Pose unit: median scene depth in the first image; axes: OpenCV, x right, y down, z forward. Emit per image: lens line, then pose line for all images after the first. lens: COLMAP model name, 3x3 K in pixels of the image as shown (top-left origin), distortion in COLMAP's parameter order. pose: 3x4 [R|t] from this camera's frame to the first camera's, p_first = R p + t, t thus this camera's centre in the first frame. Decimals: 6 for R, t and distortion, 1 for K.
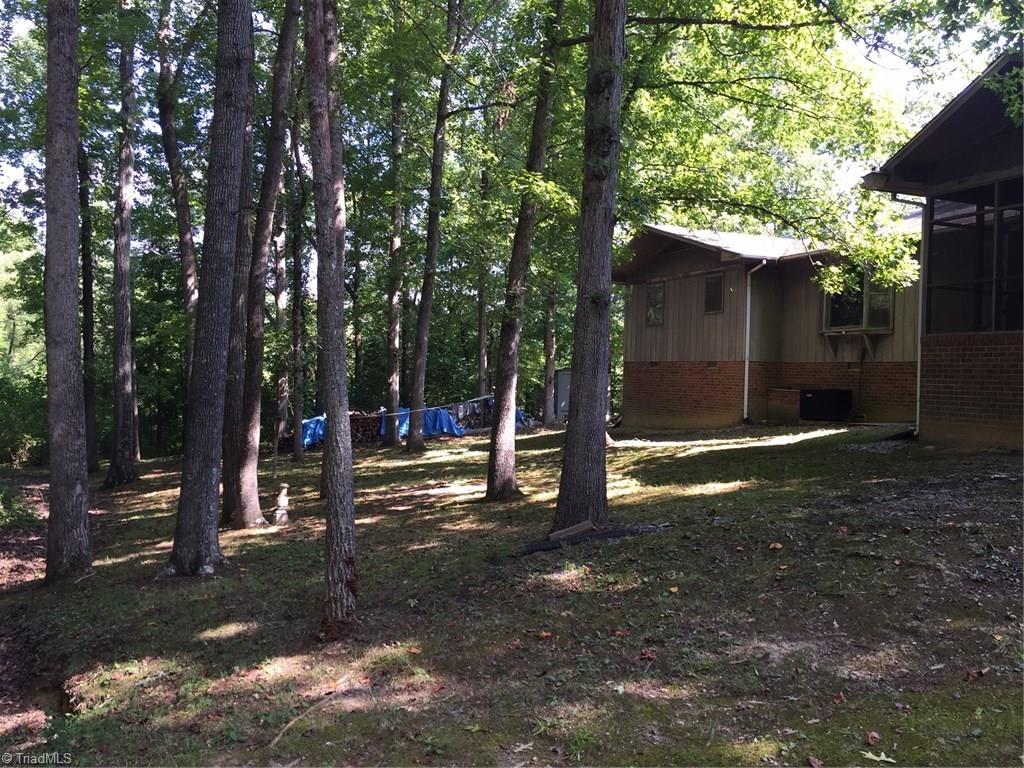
lens RADIAL K [[872.1, 0, 512.4], [0, 872.1, 383.4], [0, 0, 1]] dist [0.071481, -0.080010]
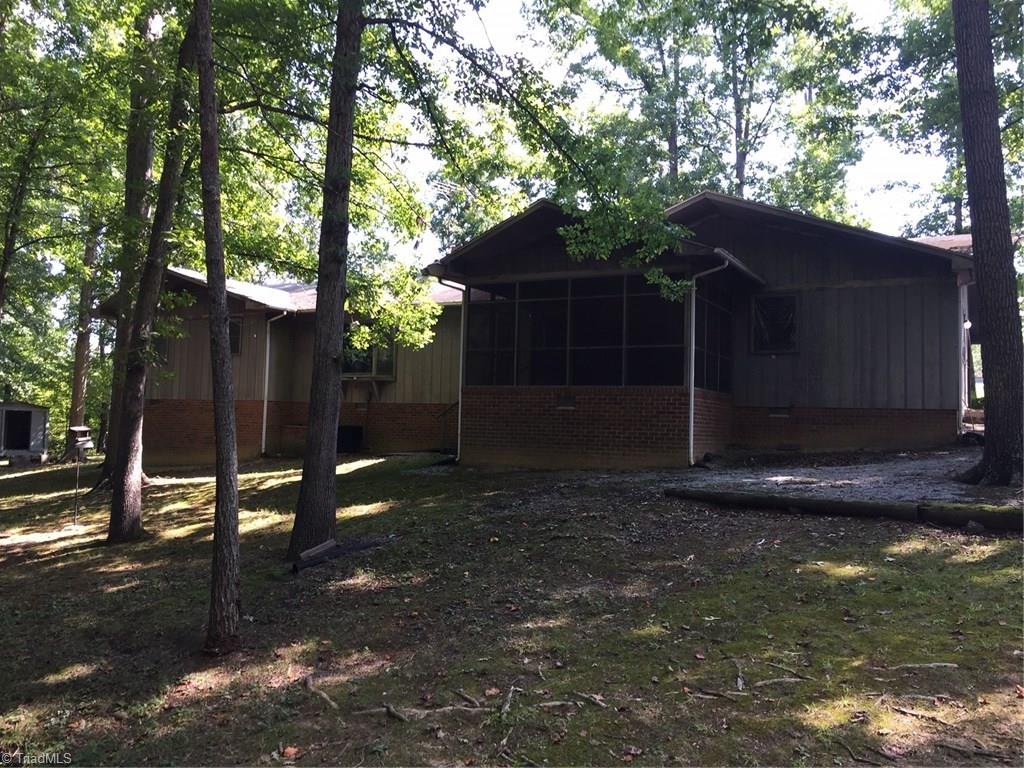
lens RADIAL K [[872.1, 0, 512.8], [0, 872.1, 381.6], [0, 0, 1]] dist [0.071481, -0.080010]
pose [[0.766796, 0.024456, 0.641424, -0.270017], [0.000940, 0.999230, -0.039222, -0.008116], [-0.641890, 0.030678, 0.766183, -0.058751]]
